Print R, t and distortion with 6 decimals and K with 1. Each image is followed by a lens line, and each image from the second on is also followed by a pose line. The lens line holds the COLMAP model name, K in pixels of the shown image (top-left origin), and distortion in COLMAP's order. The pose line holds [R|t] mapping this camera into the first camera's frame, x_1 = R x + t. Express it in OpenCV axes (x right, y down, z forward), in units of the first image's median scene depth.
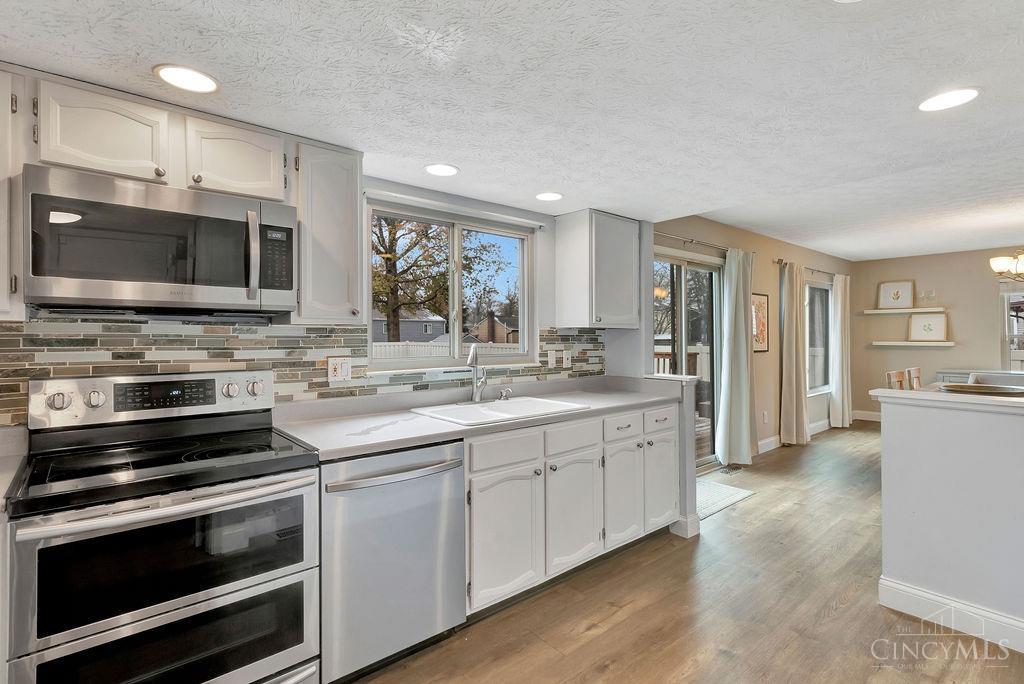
lens RADIAL K [[481.0, 0, 505.3], [0, 481.0, 337.8], [0, 0, 1]] dist [-0.004390, -0.000425]
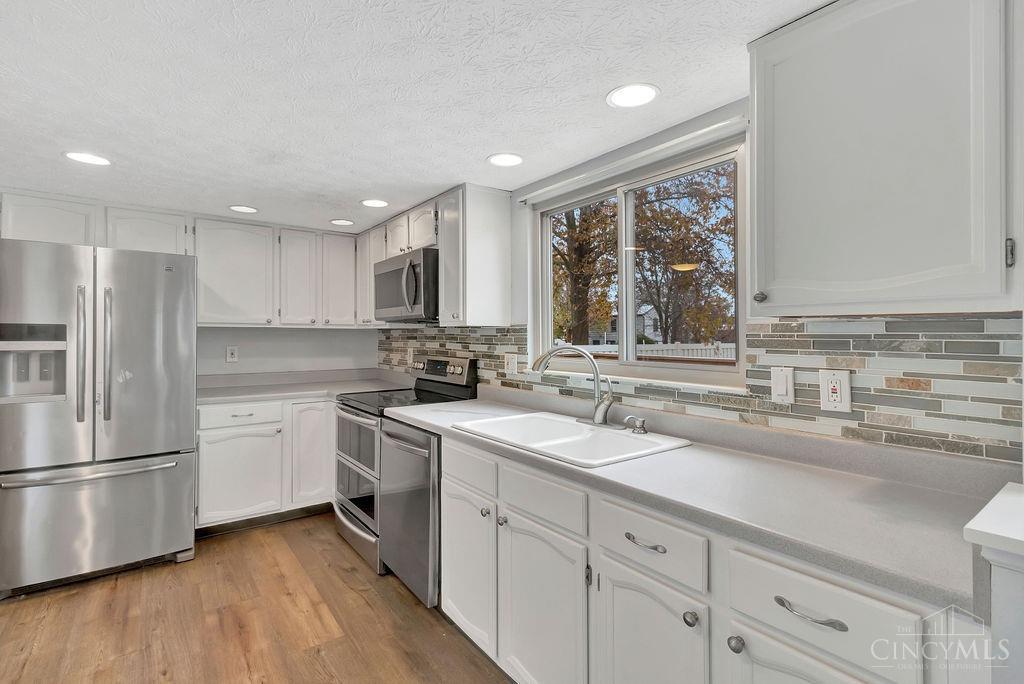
lens RADIAL K [[481.0, 0, 503.5], [0, 481.0, 334.0], [0, 0, 1]] dist [-0.004390, -0.000425]
pose [[-0.062882, -0.008023, -0.997989, 0.626015], [-0.015521, 0.999855, -0.007060, 0.001508], [0.997900, 0.015045, -0.062997, 0.802436]]
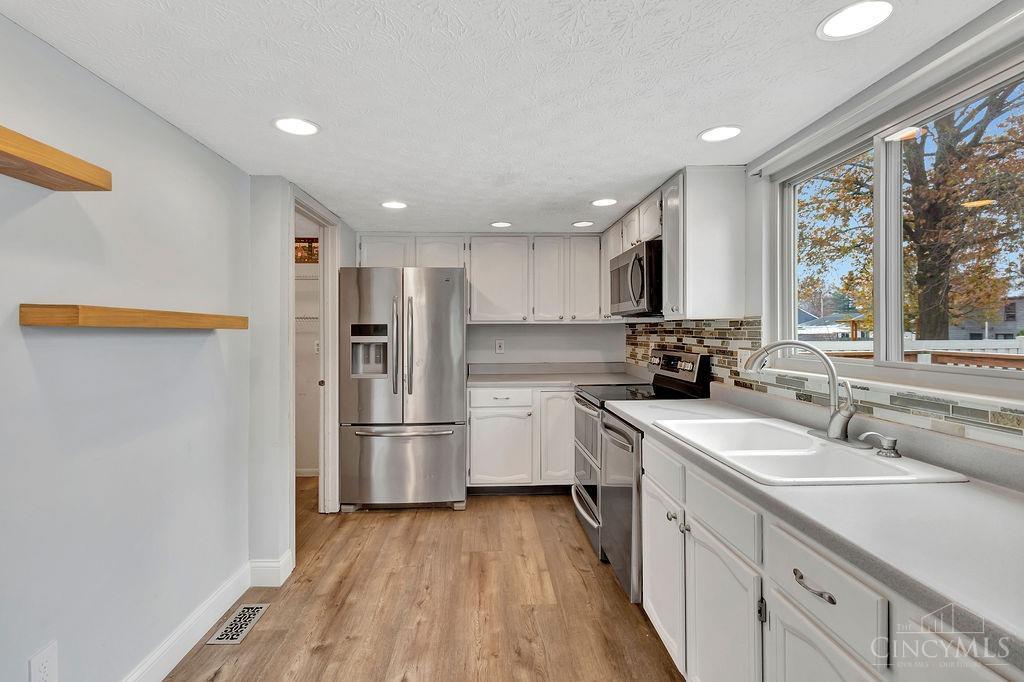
lens RADIAL K [[481.0, 0, 493.4], [0, 481.0, 329.8], [0, 0, 1]] dist [-0.004390, -0.000425]
pose [[-0.624018, -0.001331, -0.781408, 0.602996], [-0.005693, 0.999980, 0.002843, -0.000541], [0.781389, 0.006223, -0.624013, 0.929644]]
